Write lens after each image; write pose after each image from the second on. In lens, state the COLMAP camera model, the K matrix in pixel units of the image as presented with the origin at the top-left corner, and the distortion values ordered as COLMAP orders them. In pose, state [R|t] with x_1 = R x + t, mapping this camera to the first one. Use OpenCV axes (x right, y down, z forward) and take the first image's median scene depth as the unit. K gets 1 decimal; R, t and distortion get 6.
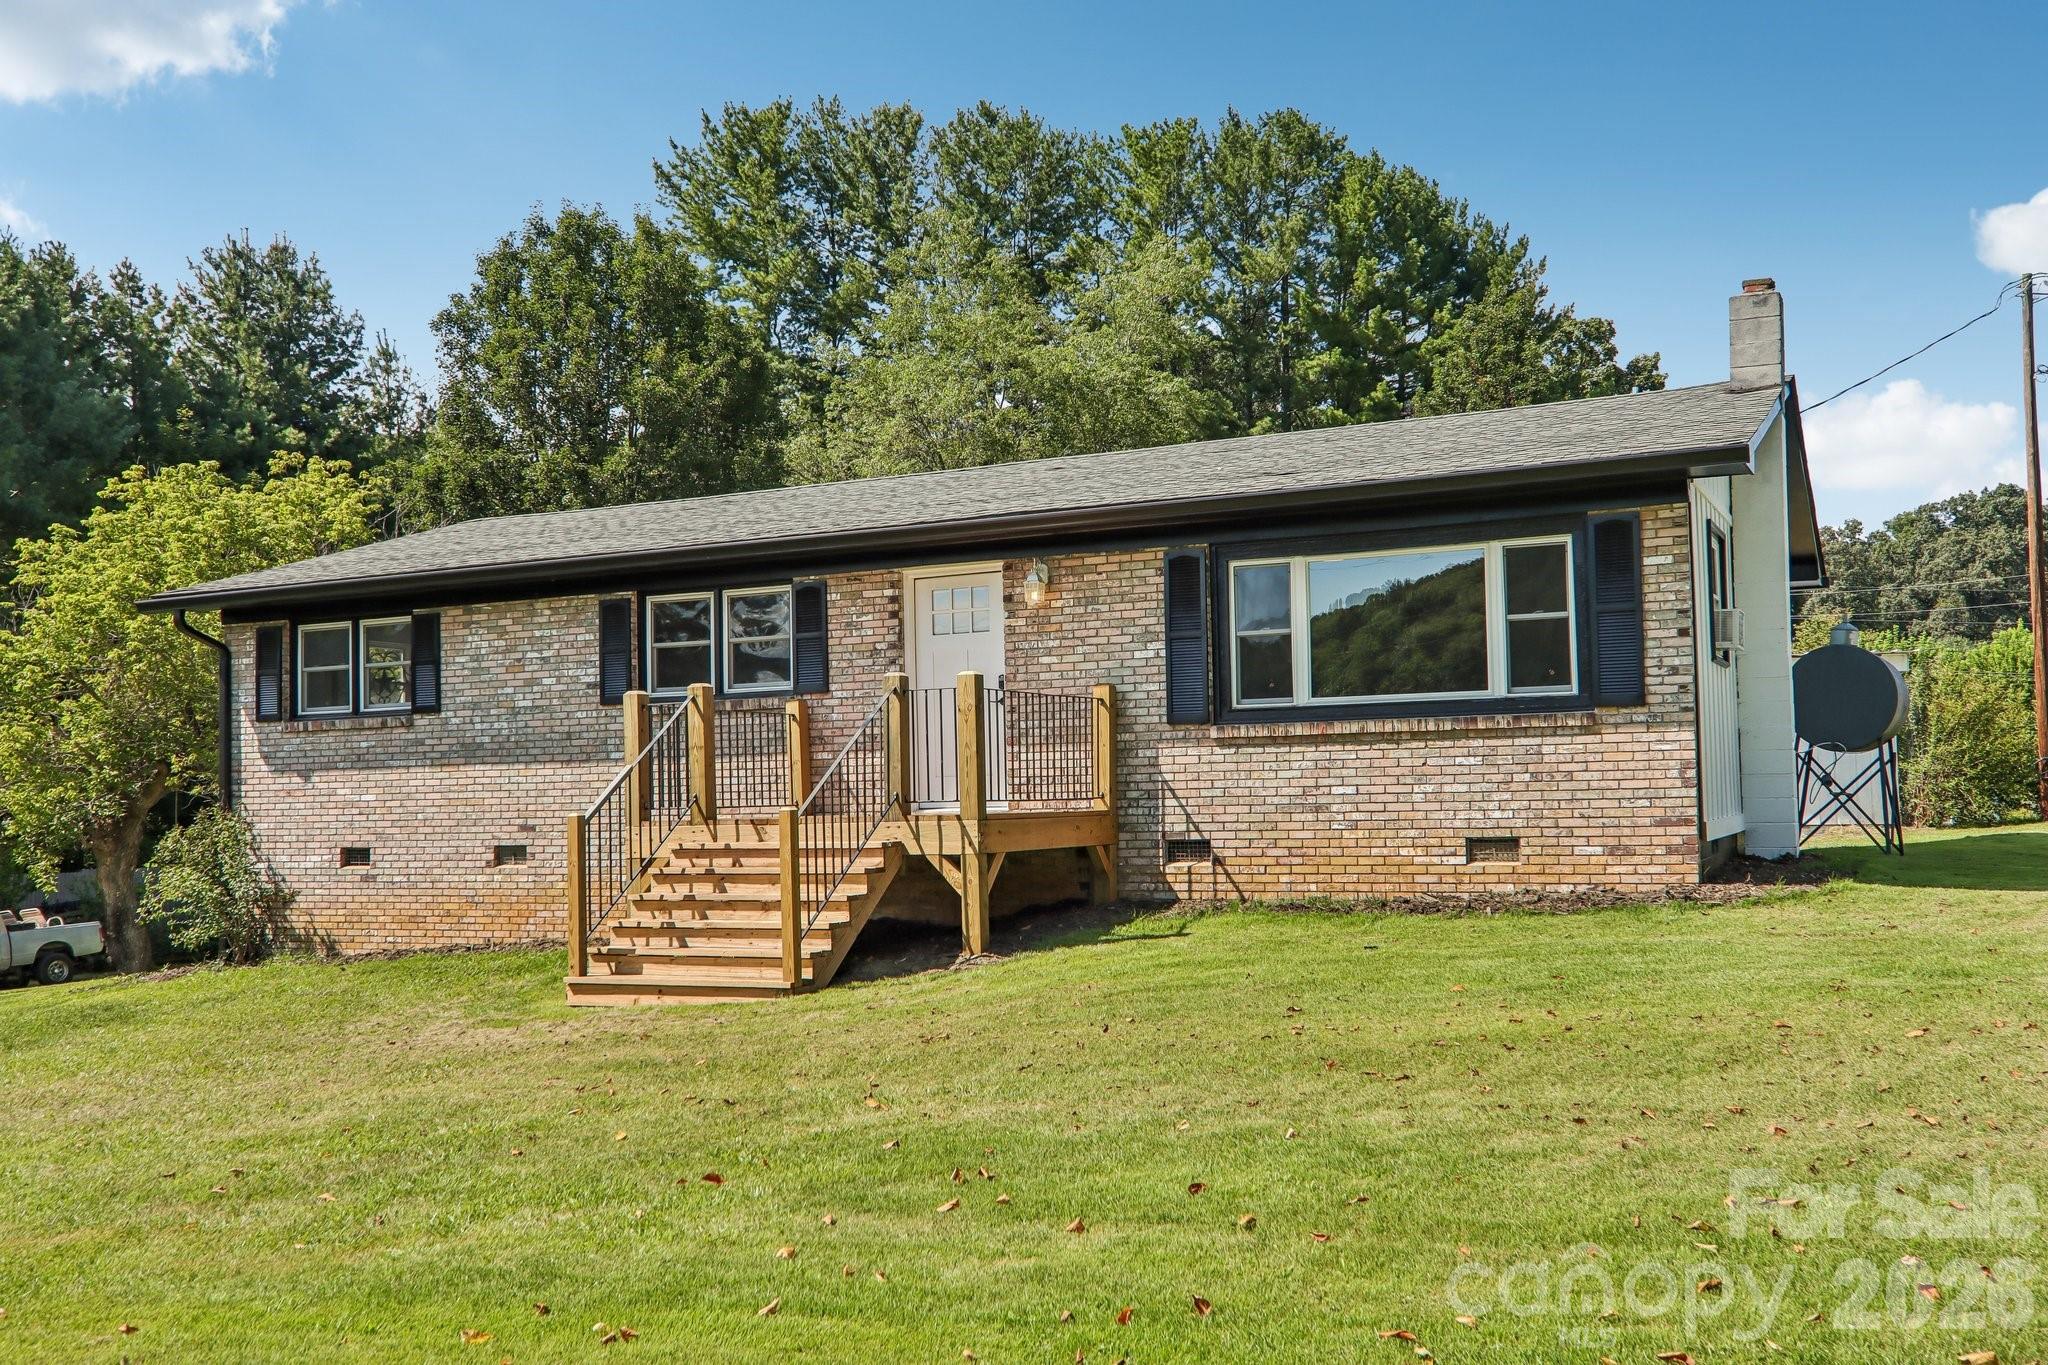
lens RADIAL K [[1889.7, 0, 1017.7], [0, 1889.7, 683.1], [0, 0, 1]] dist [0.020873, 0.000000]
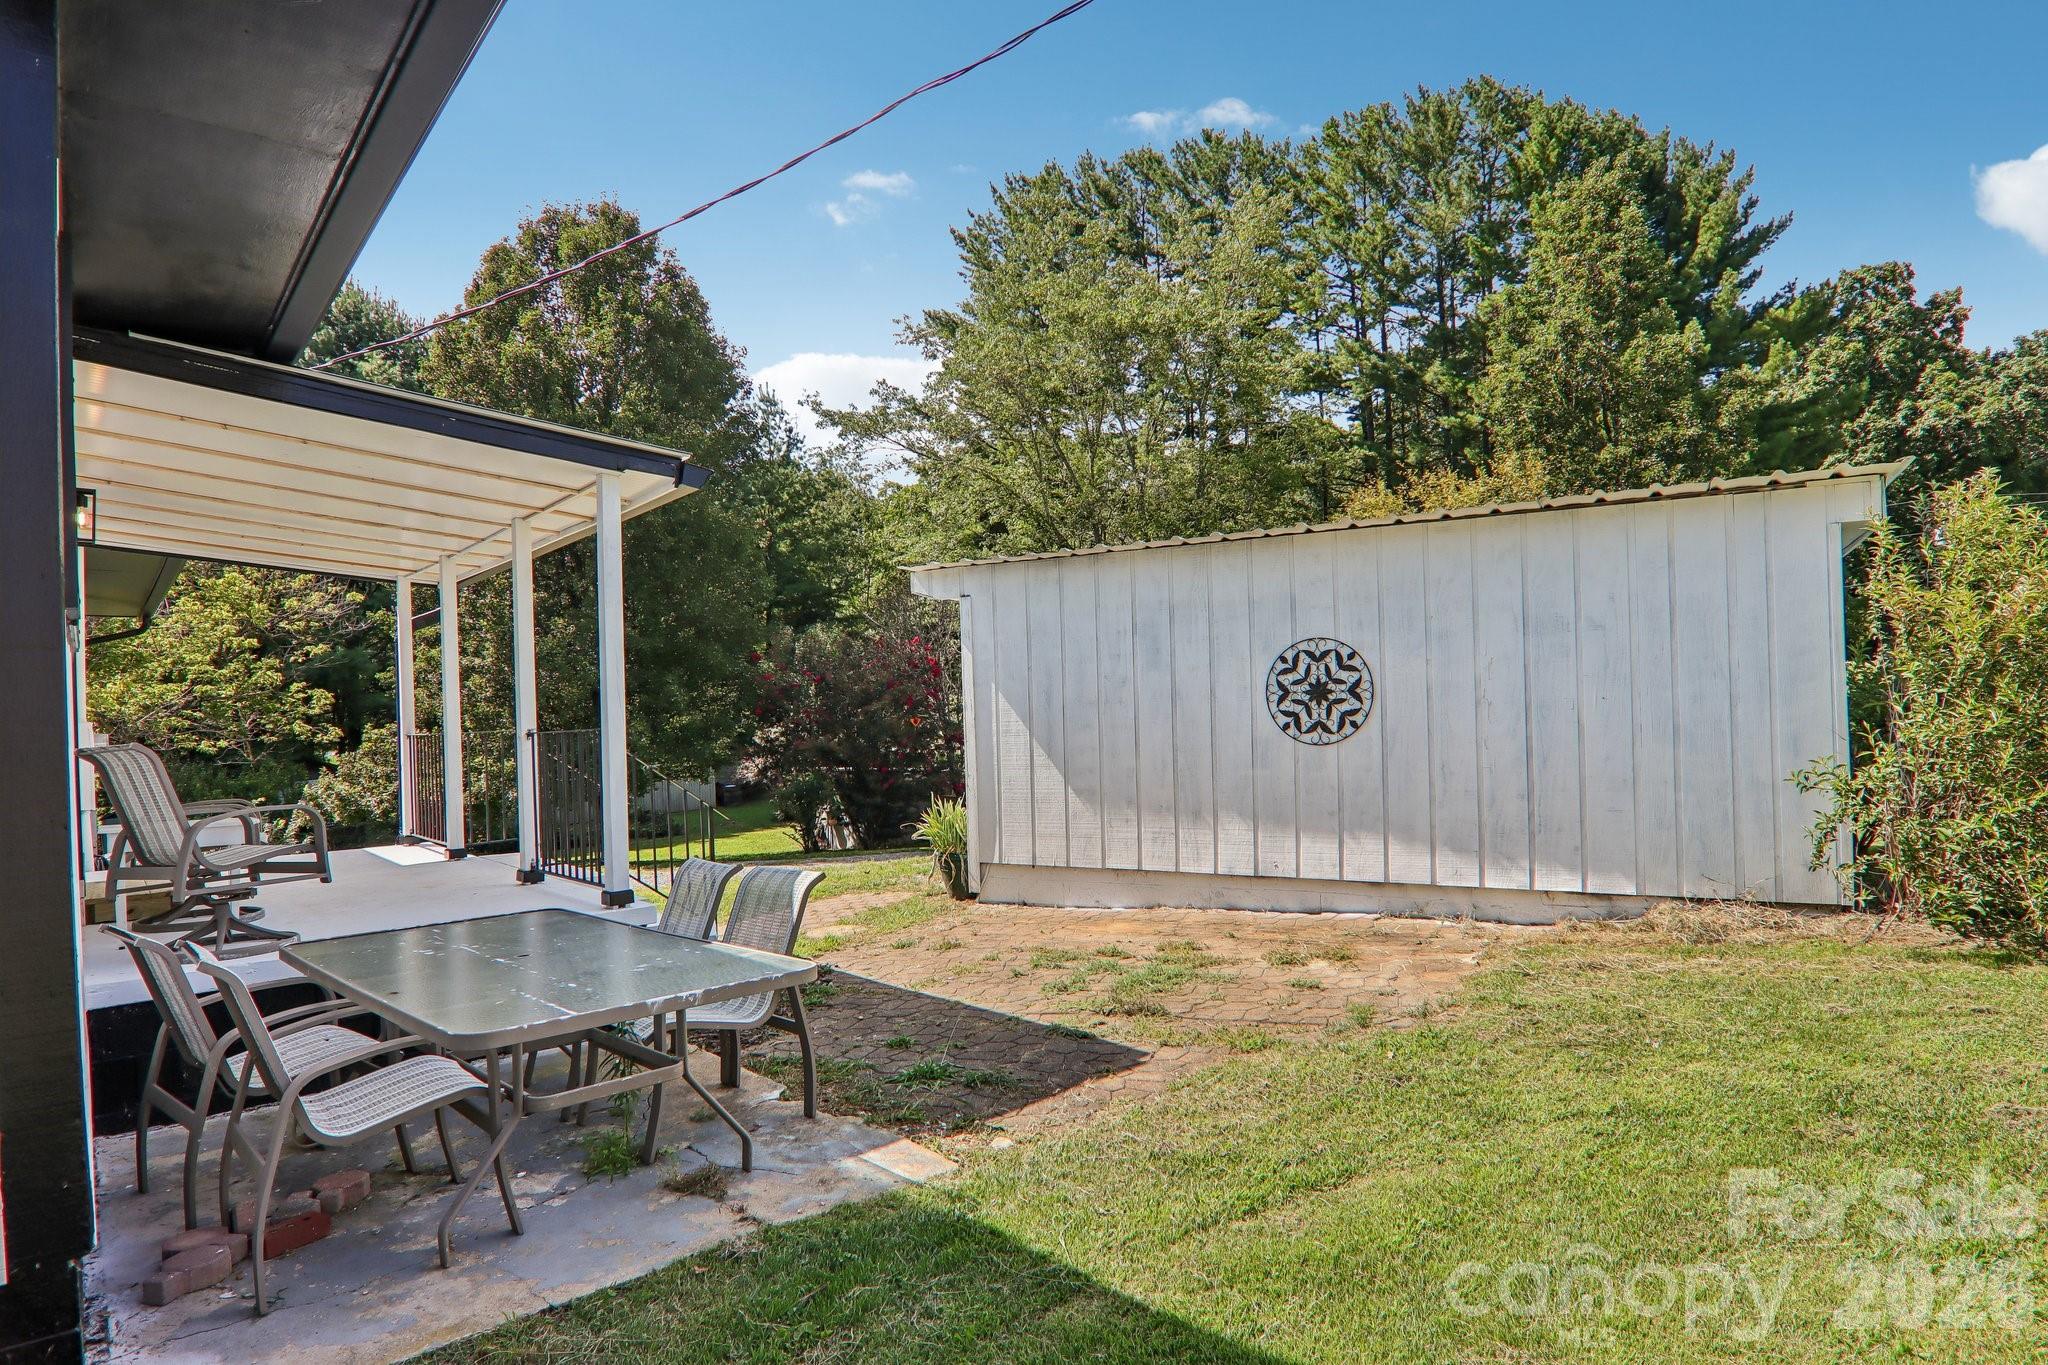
lens RADIAL K [[1143.5, 0, 1033.4], [0, 1143.5, 677.8], [0, 0, 1]] dist [-0.002526, -0.003726]
pose [[0.919822, -0.021983, -0.391719, 0.154763], [0.040688, 0.998390, 0.039513, 0.001585], [0.390220, -0.052283, 0.919236, 0.284811]]
